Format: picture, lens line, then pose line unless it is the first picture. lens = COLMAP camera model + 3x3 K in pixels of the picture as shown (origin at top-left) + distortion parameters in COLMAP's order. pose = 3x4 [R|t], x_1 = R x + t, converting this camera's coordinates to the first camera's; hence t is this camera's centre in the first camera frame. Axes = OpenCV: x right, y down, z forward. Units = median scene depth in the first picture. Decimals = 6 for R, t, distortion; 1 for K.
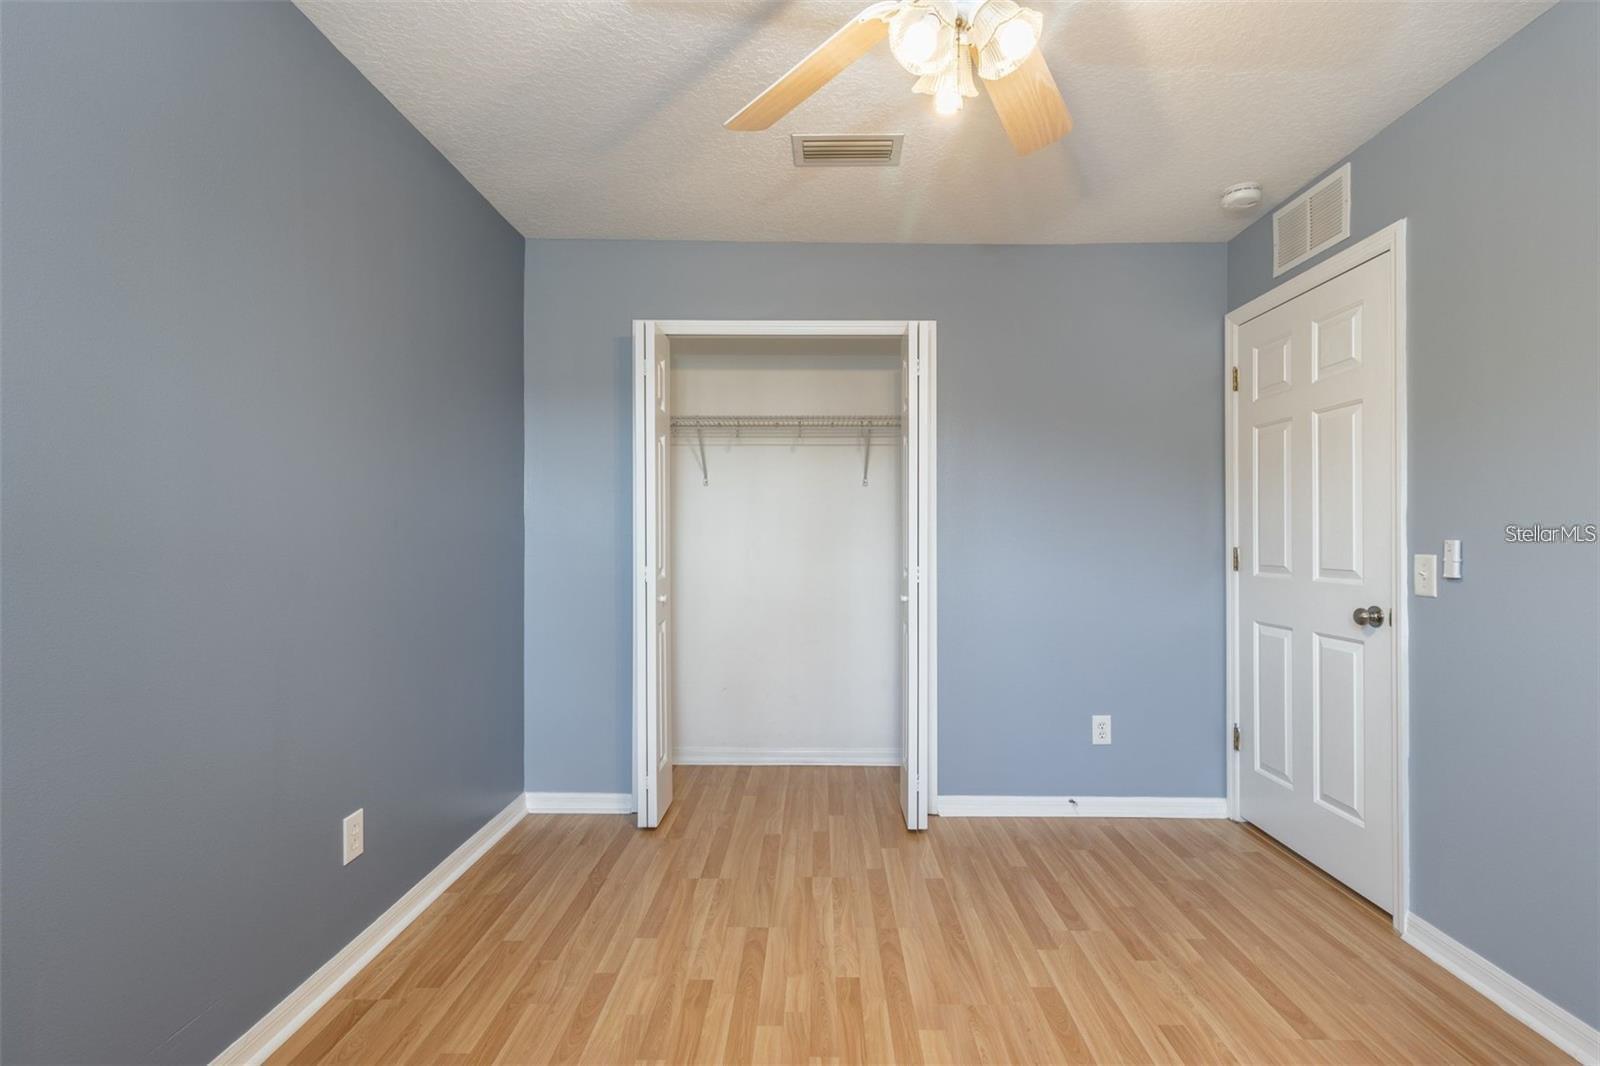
lens RADIAL K [[743.3, 0, 814.8], [0, 743.3, 533.4], [0, 0, 1]] dist [-0.000968, -0.000344]
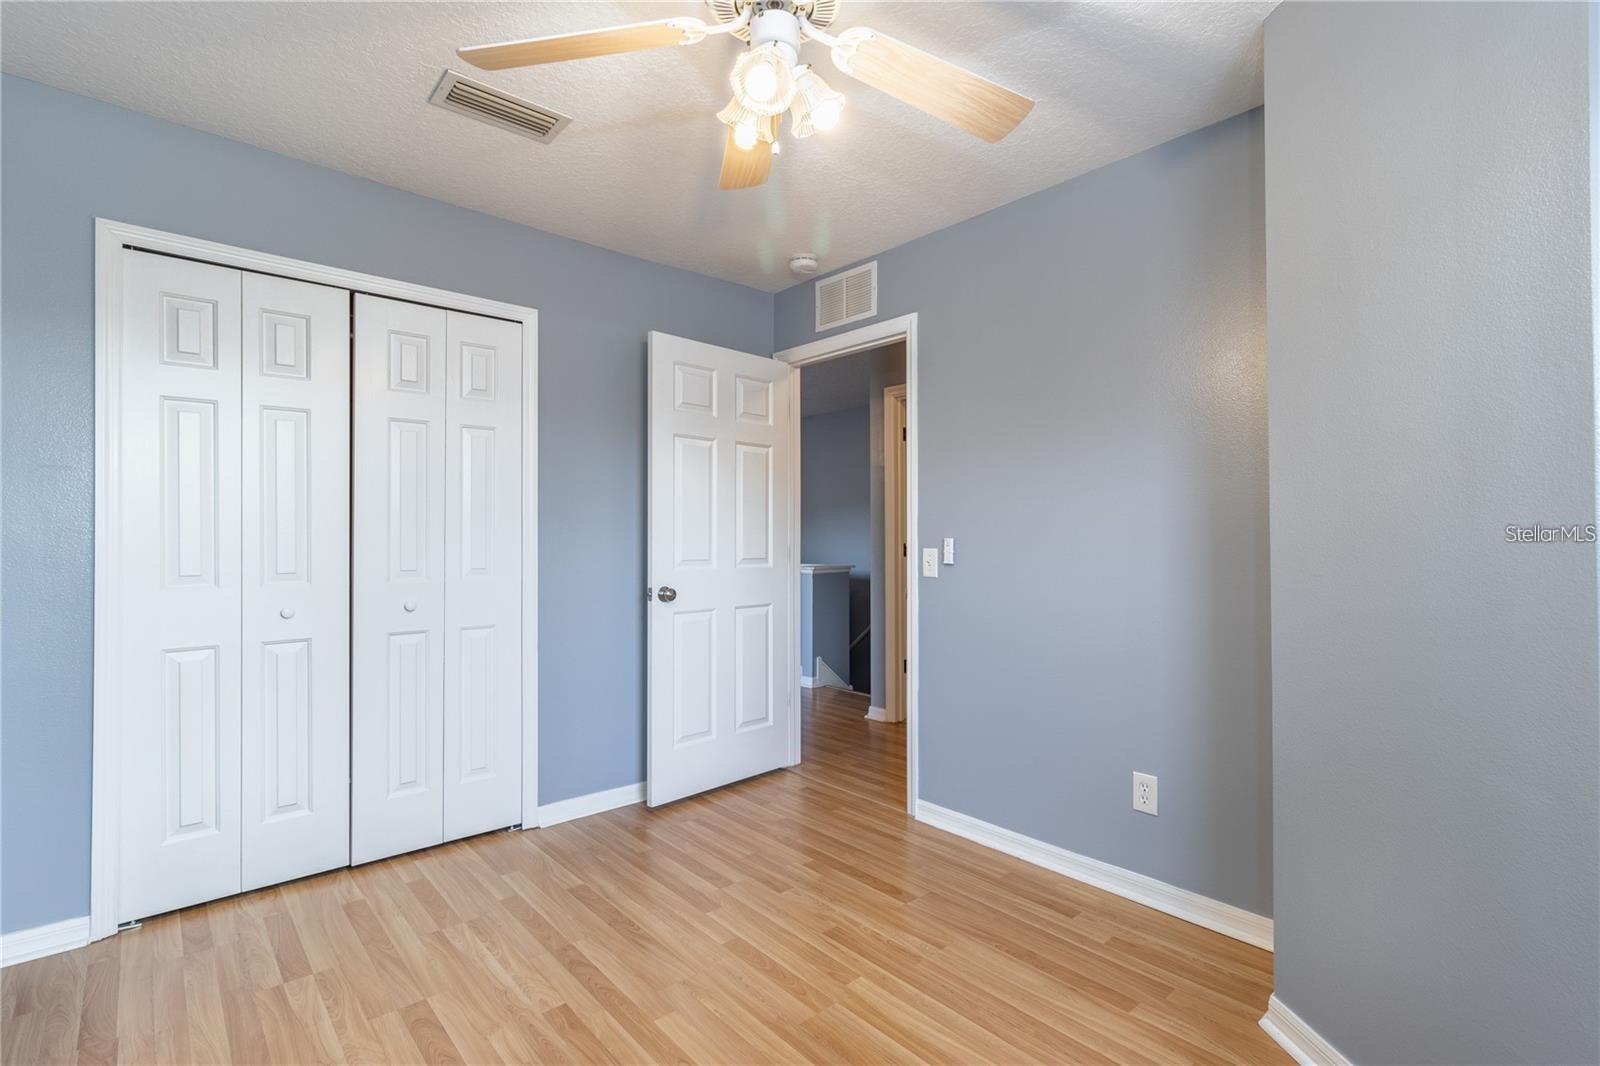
lens RADIAL K [[741.9, 0, 808.7], [0, 741.9, 531.6], [0, 0, 1]] dist [0.000092, 0.000321]
pose [[0.742466, 0.003851, 0.669872, -0.312838], [-0.002989, 0.999993, -0.002436, 0.000105], [-0.669877, -0.000194, 0.742472, 0.084553]]
